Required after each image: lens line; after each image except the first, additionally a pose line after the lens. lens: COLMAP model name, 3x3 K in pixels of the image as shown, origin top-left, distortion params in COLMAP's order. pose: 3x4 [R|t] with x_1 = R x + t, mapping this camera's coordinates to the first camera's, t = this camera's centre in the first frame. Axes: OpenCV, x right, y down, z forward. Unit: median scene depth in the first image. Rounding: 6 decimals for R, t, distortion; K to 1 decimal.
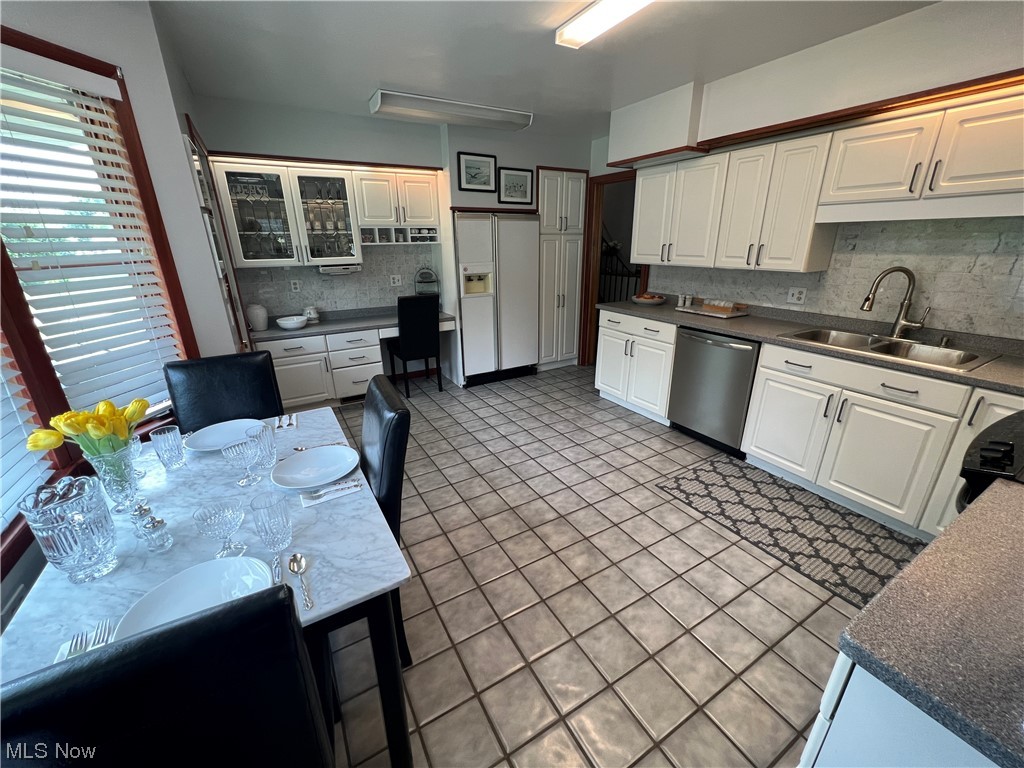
lens RADIAL K [[411.1, 0, 510.6], [0, 411.1, 384.1], [0, 0, 1]] dist [0.002146, -0.000708]
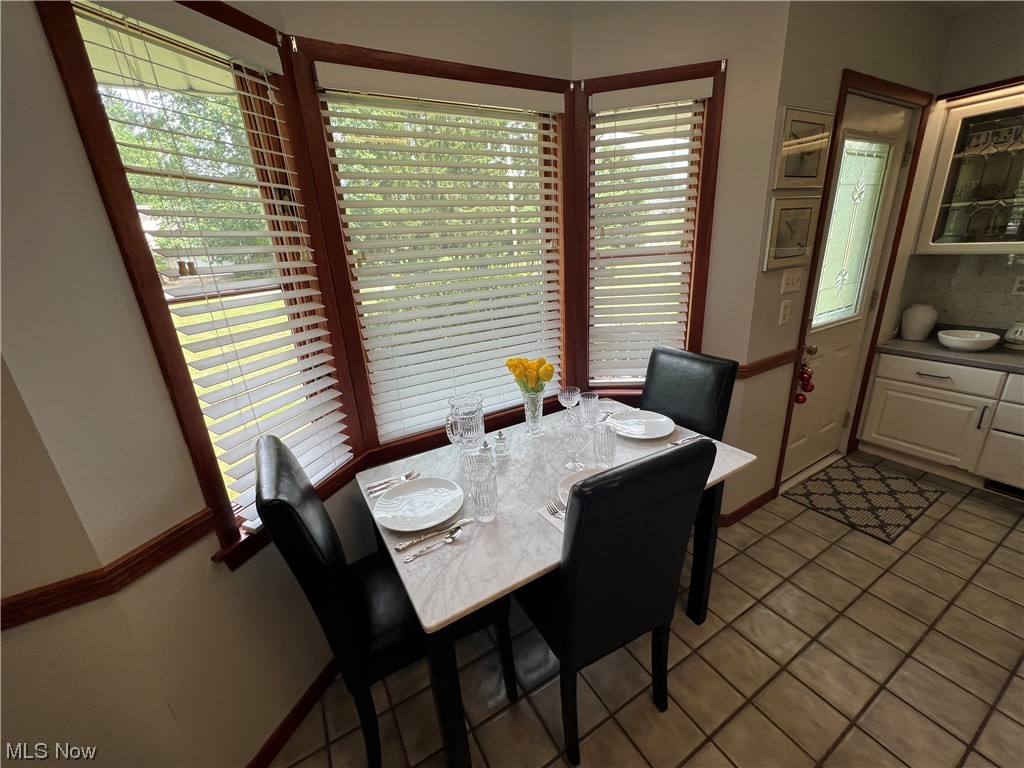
lens RADIAL K [[411.1, 0, 509.7], [0, 411.1, 383.2], [0, 0, 1]] dist [0.002146, -0.000708]
pose [[0.001198, 0.334871, -0.942263, 0.105415], [-0.276431, 0.905658, 0.321511, -0.090980], [0.961033, 0.260085, 0.093654, 0.238955]]
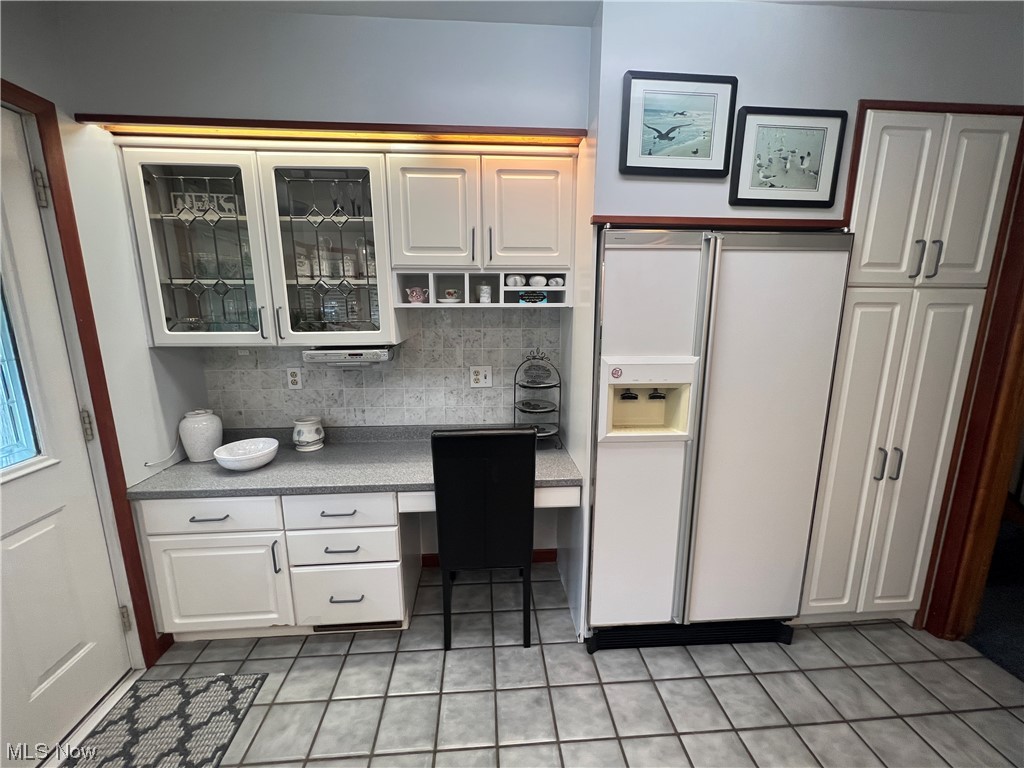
lens RADIAL K [[435.3, 0, 505.9], [0, 435.3, 390.5], [0, 0, 1]] dist [-0.009061, -0.000219]
pose [[0.897136, 0.100509, -0.430168, -0.026395], [-0.157849, 0.982421, -0.099658, -0.209441], [0.412590, 0.157308, 0.897231, 0.604375]]
